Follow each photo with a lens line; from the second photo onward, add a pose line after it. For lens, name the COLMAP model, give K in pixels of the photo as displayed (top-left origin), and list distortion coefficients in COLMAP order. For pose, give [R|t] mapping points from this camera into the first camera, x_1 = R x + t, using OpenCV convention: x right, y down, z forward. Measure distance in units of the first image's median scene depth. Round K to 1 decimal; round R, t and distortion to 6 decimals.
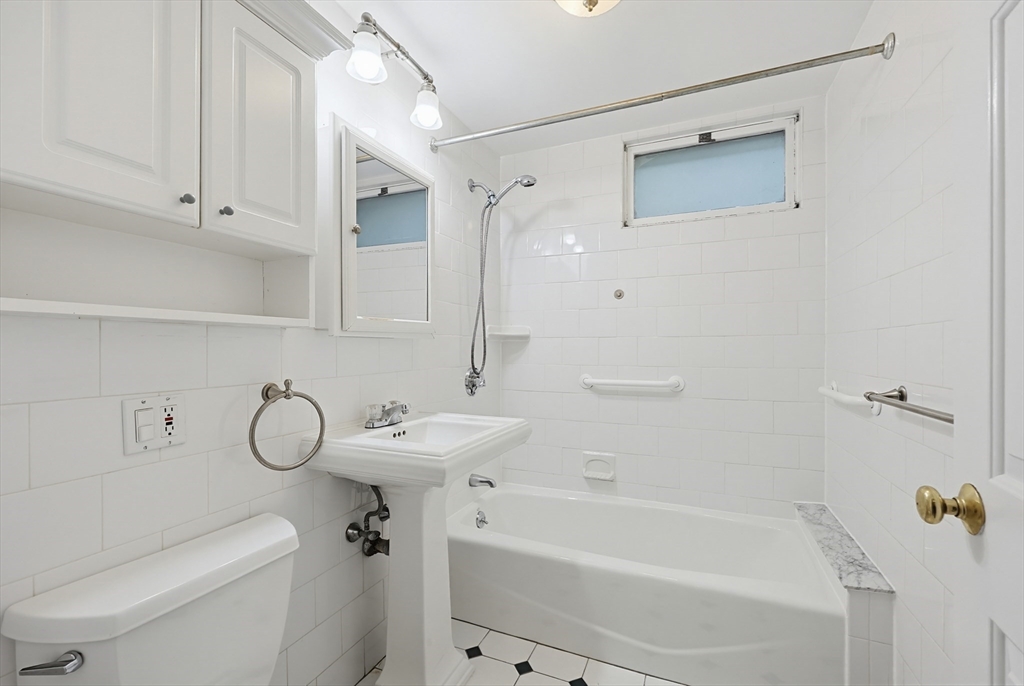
lens RADIAL K [[440.0, 0, 519.0], [0, 440.0, 342.9], [0, 0, 1]] dist [0.000745, -0.000088]
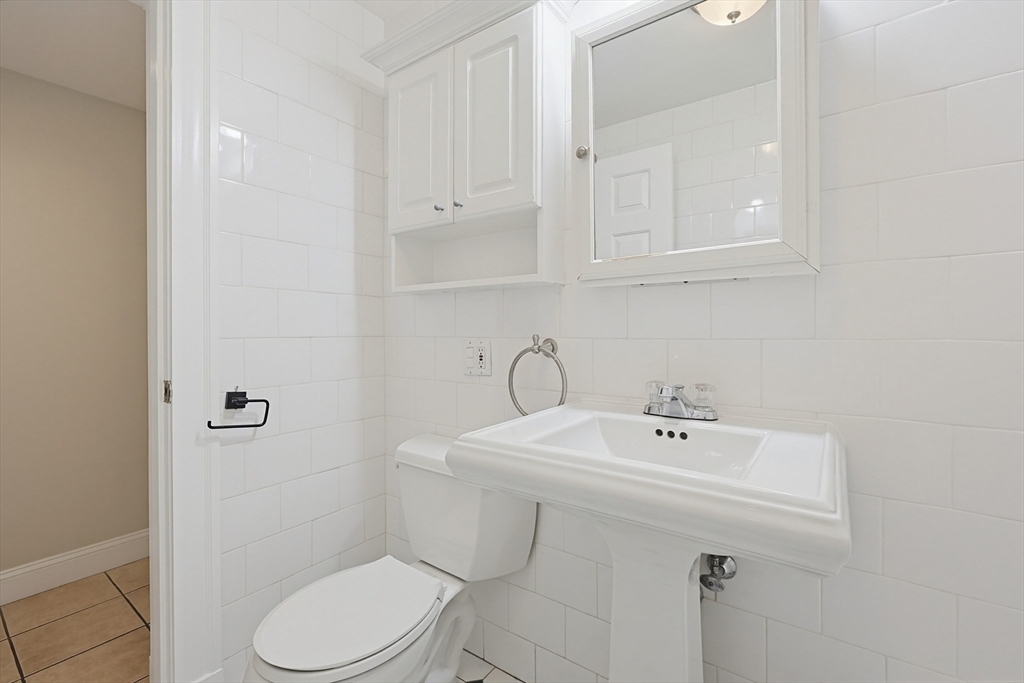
lens RADIAL K [[443.5, 0, 515.2], [0, 443.5, 330.2], [0, 0, 1]] dist [0.000275, 0.000200]
pose [[-0.213071, -0.001944, -0.977035, 0.602626], [0.005994, 0.999977, -0.003297, 0.091123], [0.977018, -0.006559, -0.213055, 1.406221]]
